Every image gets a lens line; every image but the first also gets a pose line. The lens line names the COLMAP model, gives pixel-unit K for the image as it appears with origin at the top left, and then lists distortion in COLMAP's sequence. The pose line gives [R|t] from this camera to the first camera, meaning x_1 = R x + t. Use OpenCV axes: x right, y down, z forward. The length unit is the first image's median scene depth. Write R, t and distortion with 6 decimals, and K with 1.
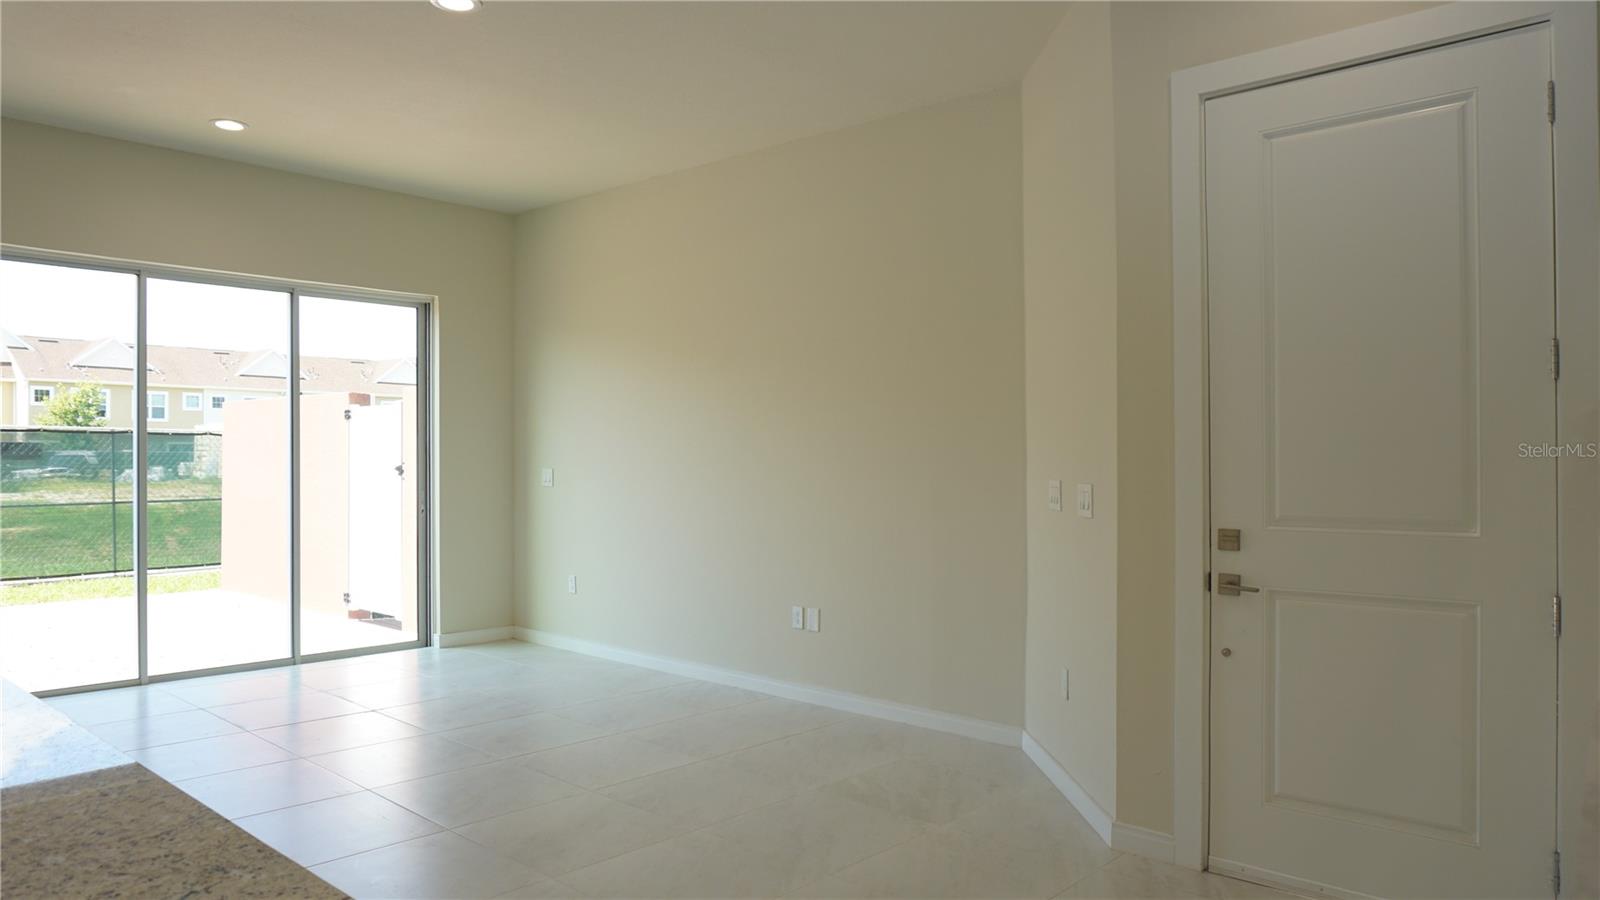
lens RADIAL K [[1046.9, 0, 800.0], [0, 1046.9, 450.0], [0, 0, 1]] dist [-0.049120, 0.023192]
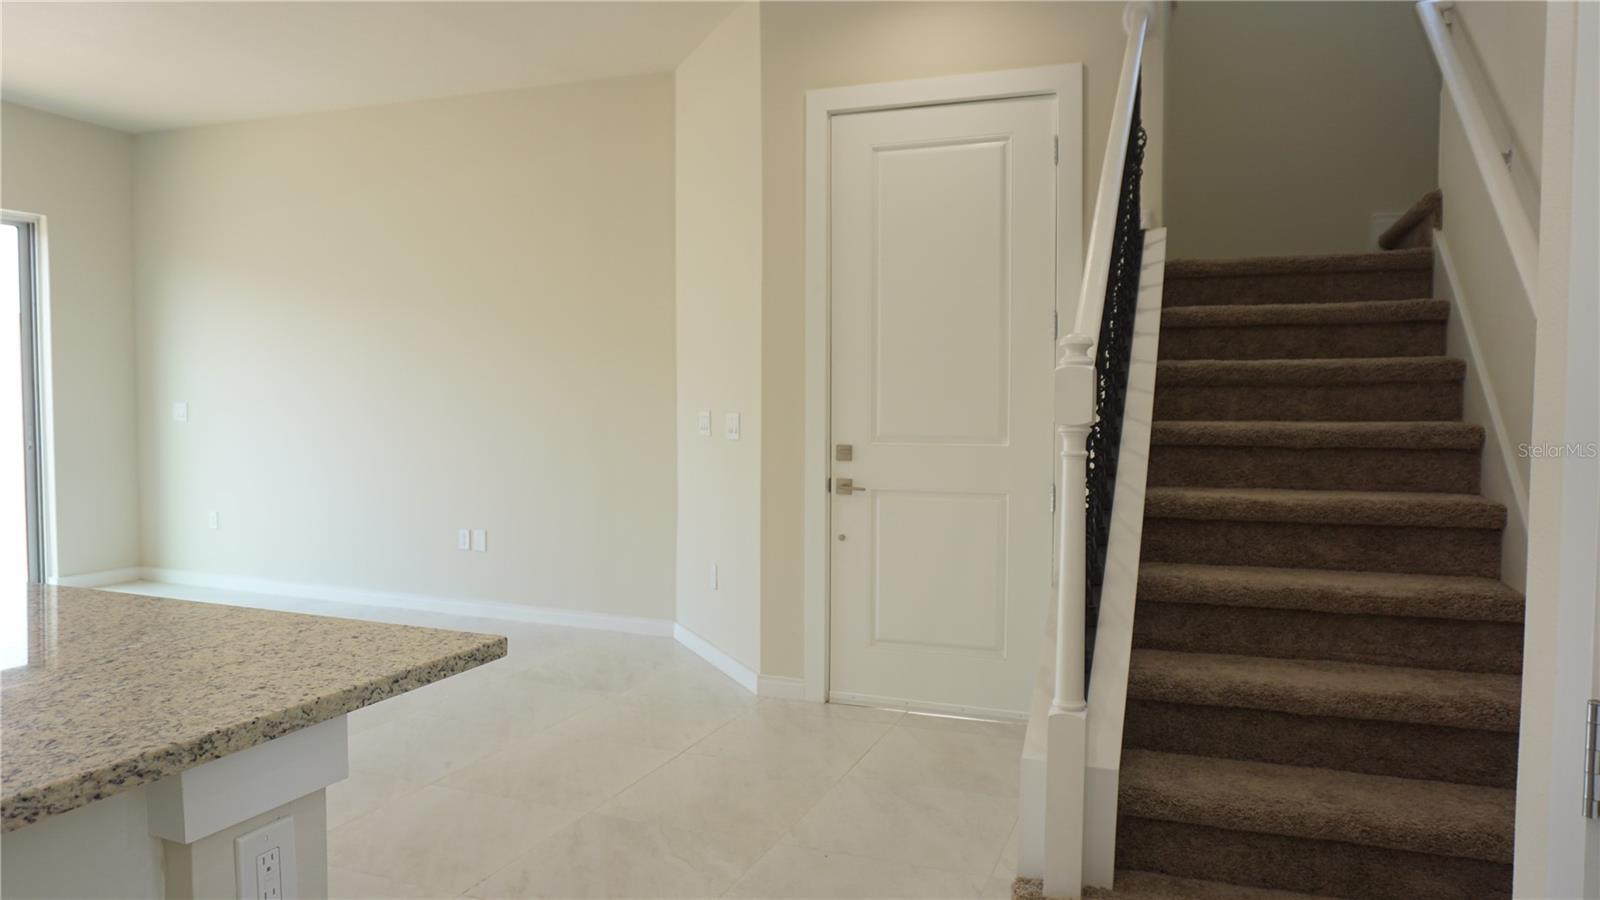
lens RADIAL K [[1063.6, 0, 802.9], [0, 1063.6, 428.7], [0, 0, 1]] dist [-0.037054, 0.000071]
pose [[0.923164, 0.000908, 0.384404, -0.139744], [-0.010692, 0.999671, 0.023315, 0.021532], [-0.384256, -0.025634, 0.922870, -0.206018]]
